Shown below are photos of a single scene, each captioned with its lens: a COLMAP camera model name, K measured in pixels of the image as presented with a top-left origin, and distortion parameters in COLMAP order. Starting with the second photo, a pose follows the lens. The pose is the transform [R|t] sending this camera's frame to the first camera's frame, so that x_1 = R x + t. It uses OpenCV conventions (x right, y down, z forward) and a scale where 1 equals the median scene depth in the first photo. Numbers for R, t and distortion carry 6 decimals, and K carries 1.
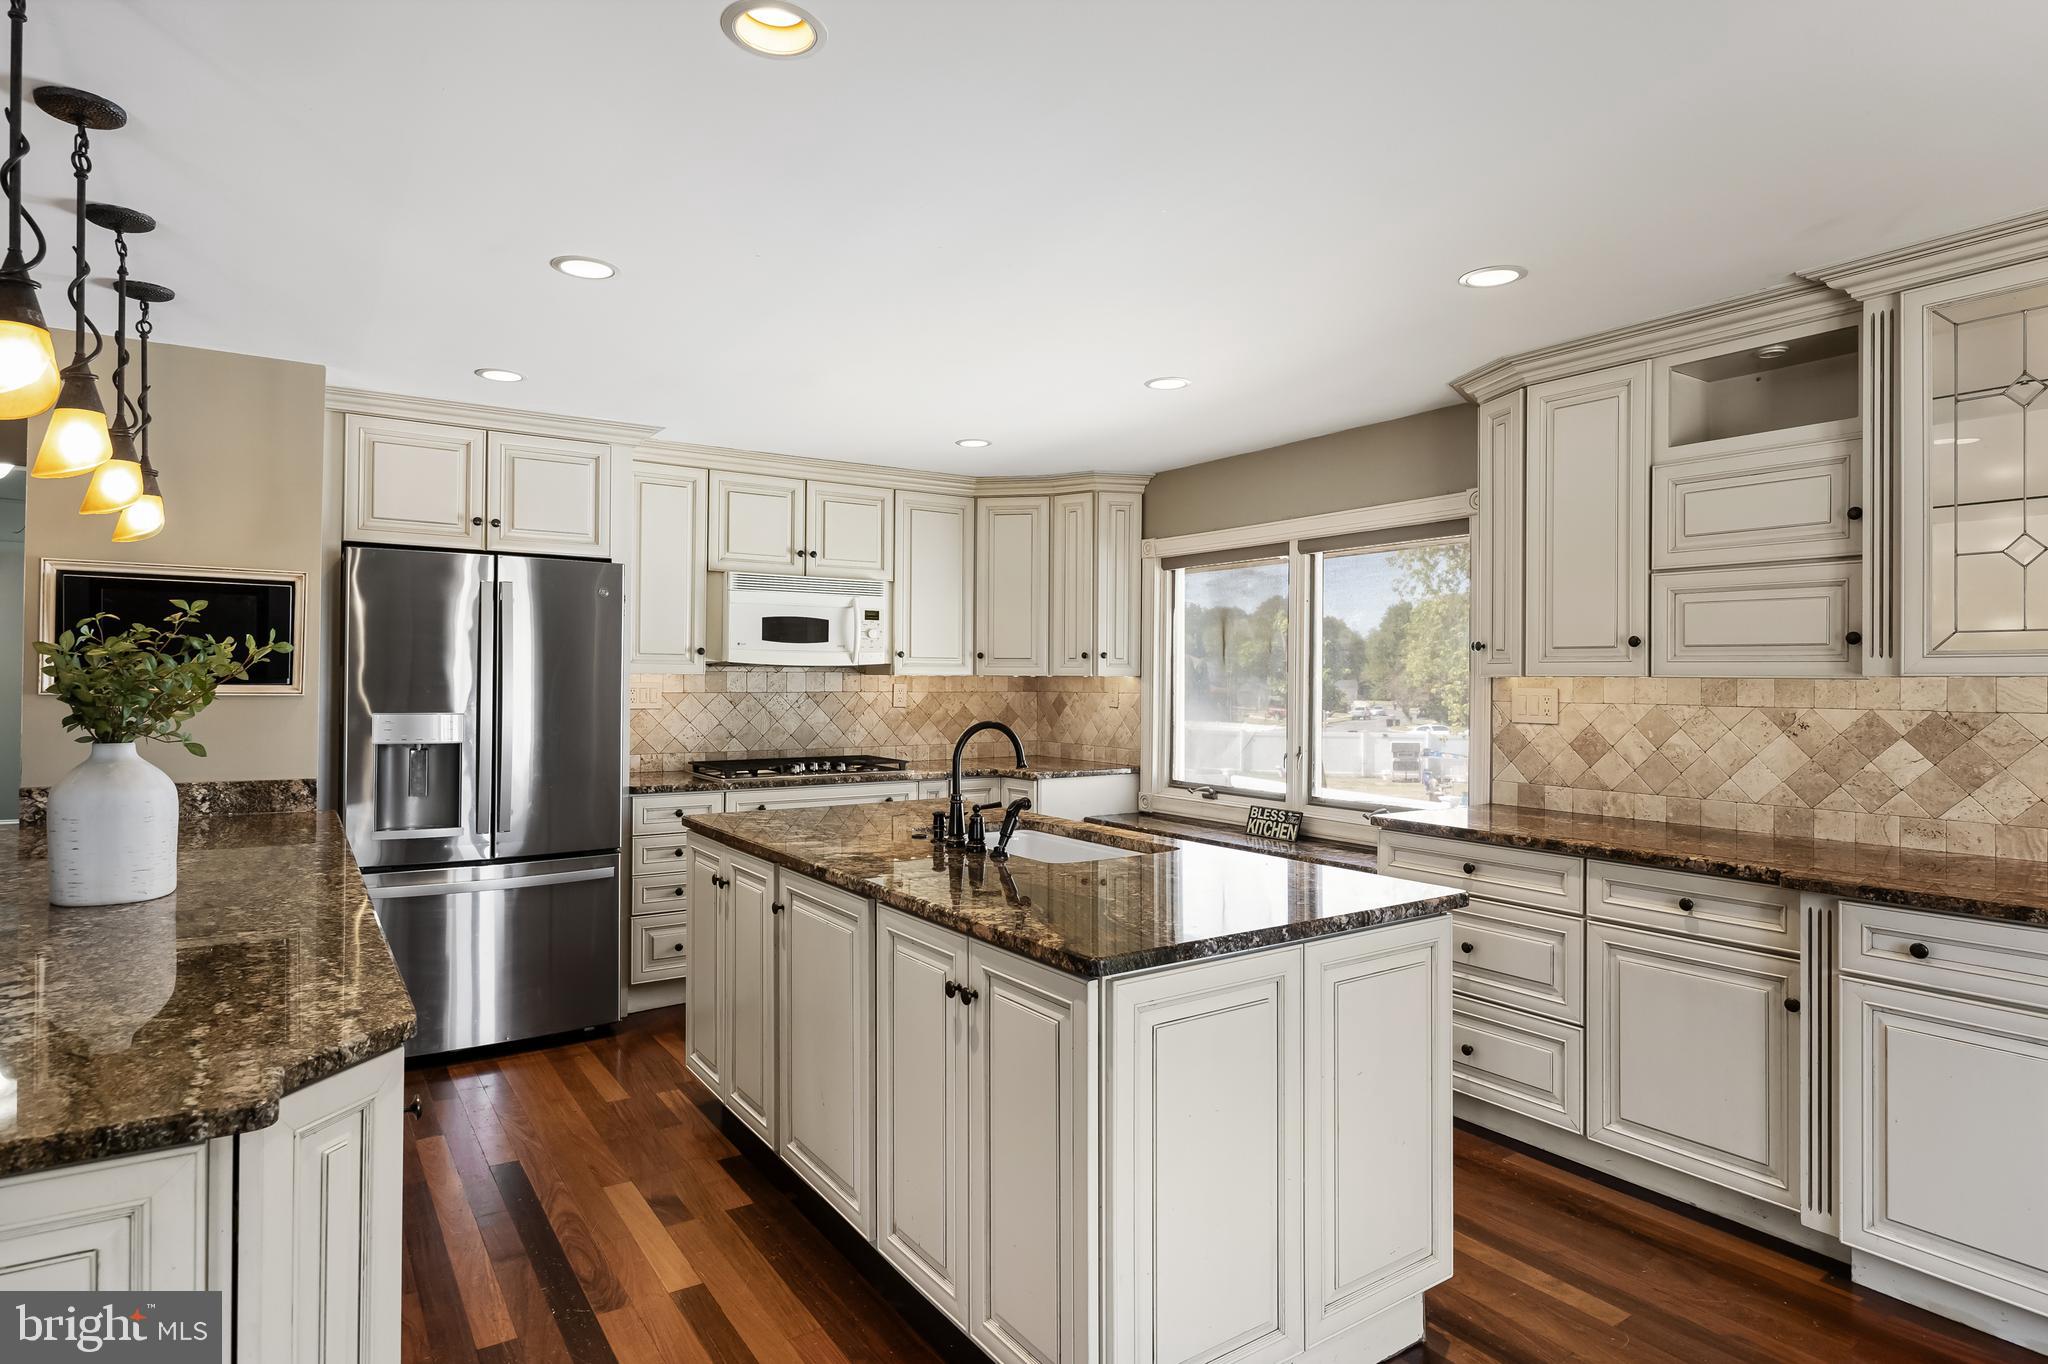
lens RADIAL K [[1109.4, 0, 1035.7], [0, 1109.4, 677.4], [0, 0, 1]] dist [-0.011165, 0.003005]
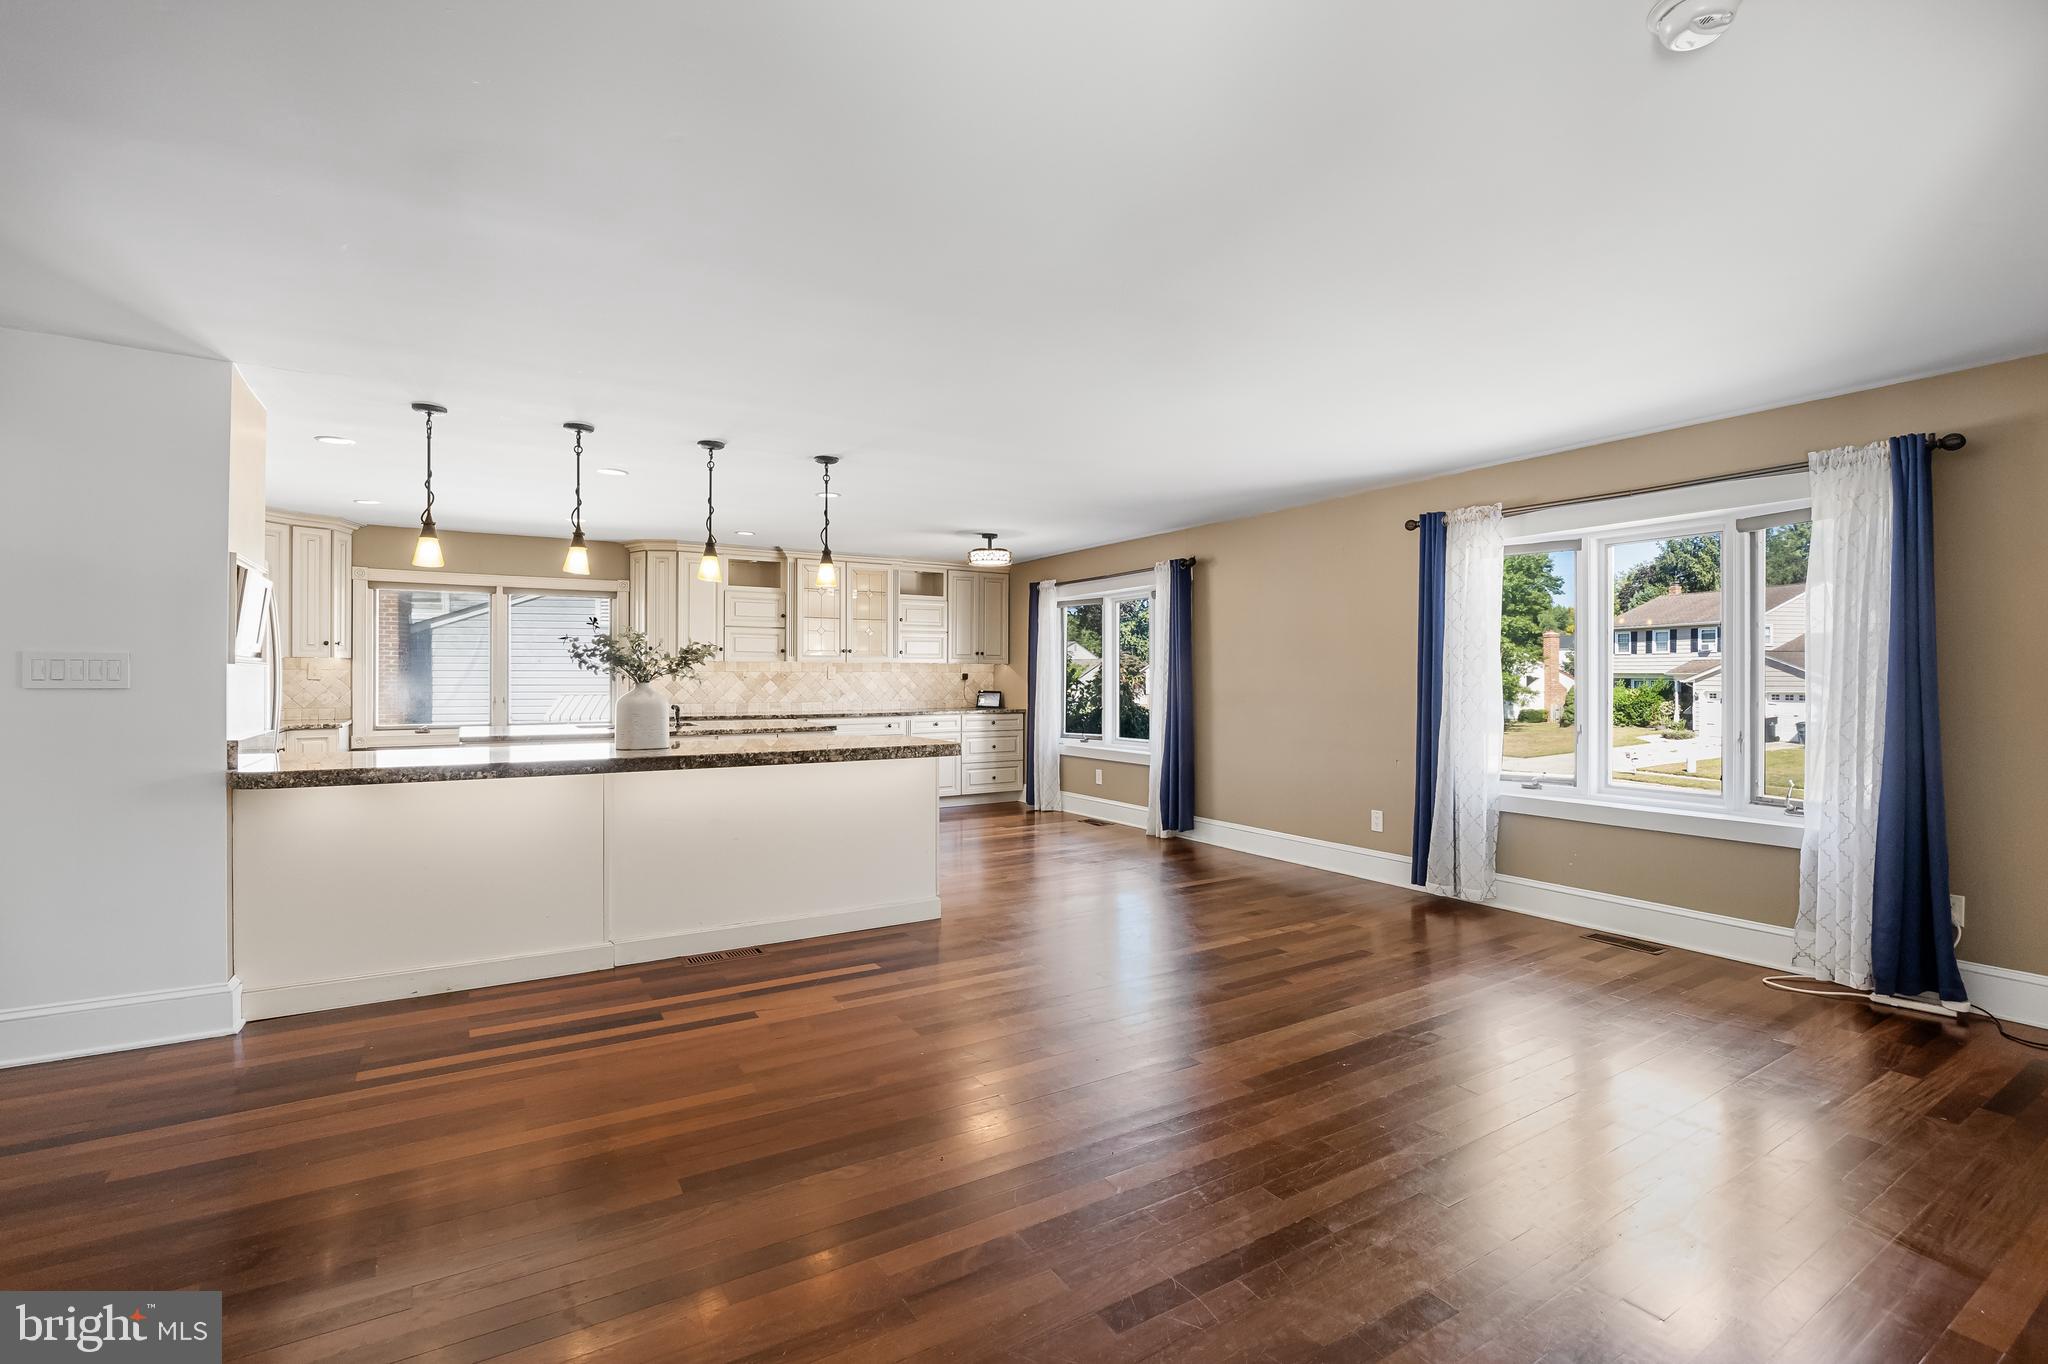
lens RADIAL K [[937.7, 0, 1007.0], [0, 937.7, 680.7], [0, 0, 1]] dist [-0.005262, -0.000074]
pose [[0.053303, -0.011172, 0.998516, -1.407352], [-0.002702, 0.999932, 0.011332, 0.015568], [-0.998575, -0.003302, 0.053269, 0.071781]]
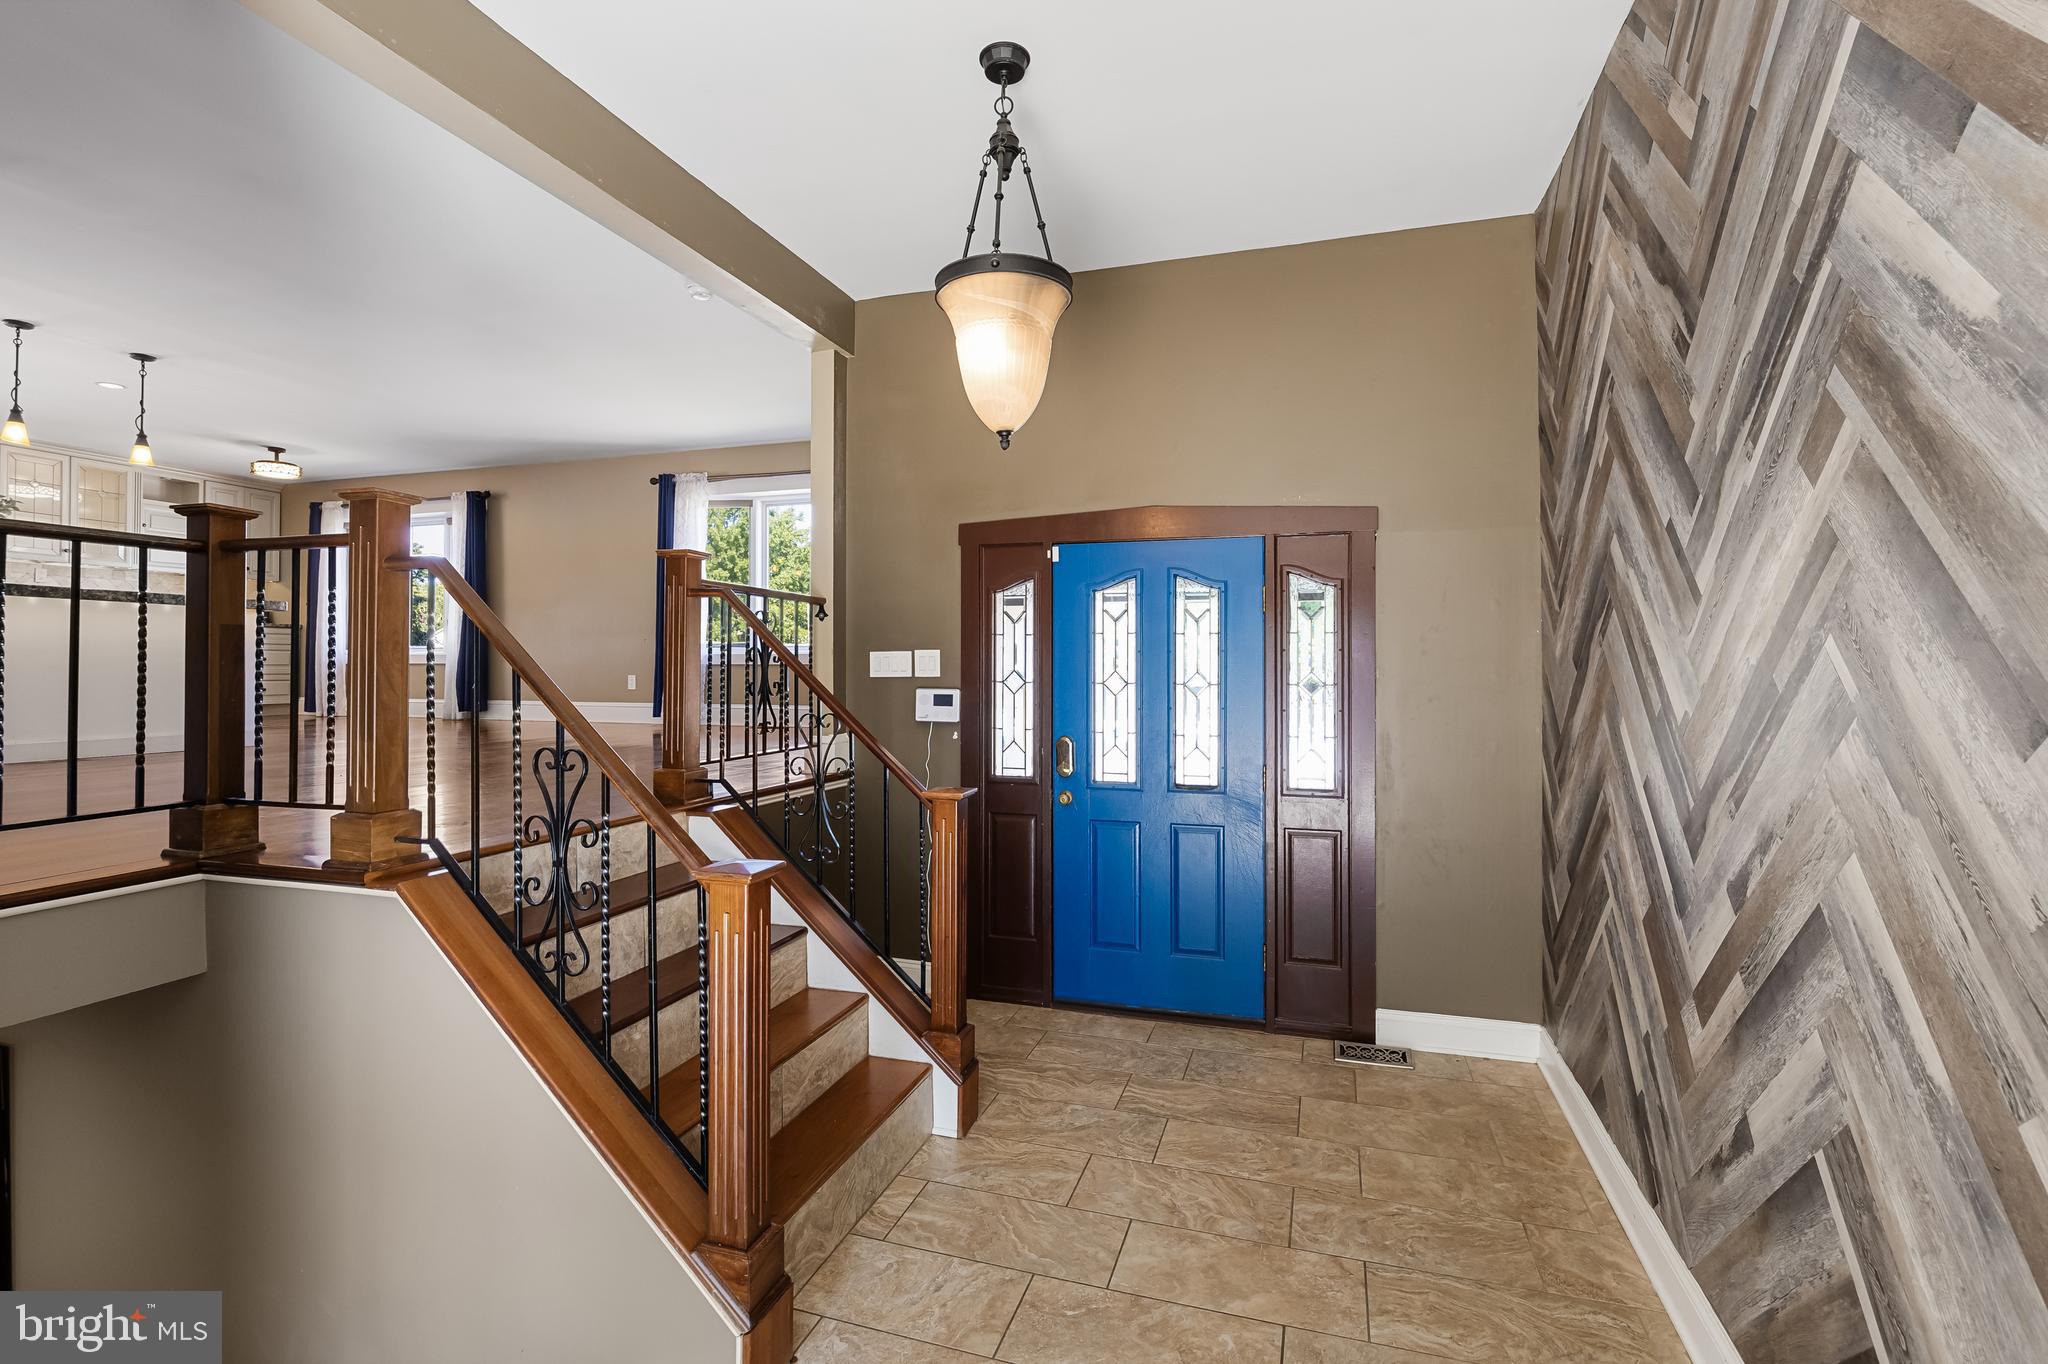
lens RADIAL K [[937.7, 0, 1034.0], [0, 937.7, 659.9], [0, 0, 1]] dist [-0.005262, -0.000074]
pose [[-0.628696, -0.005077, 0.777634, -2.086631], [-0.006345, 0.999979, 0.001399, 0.175510], [-0.777625, -0.004054, -0.628715, 0.189718]]
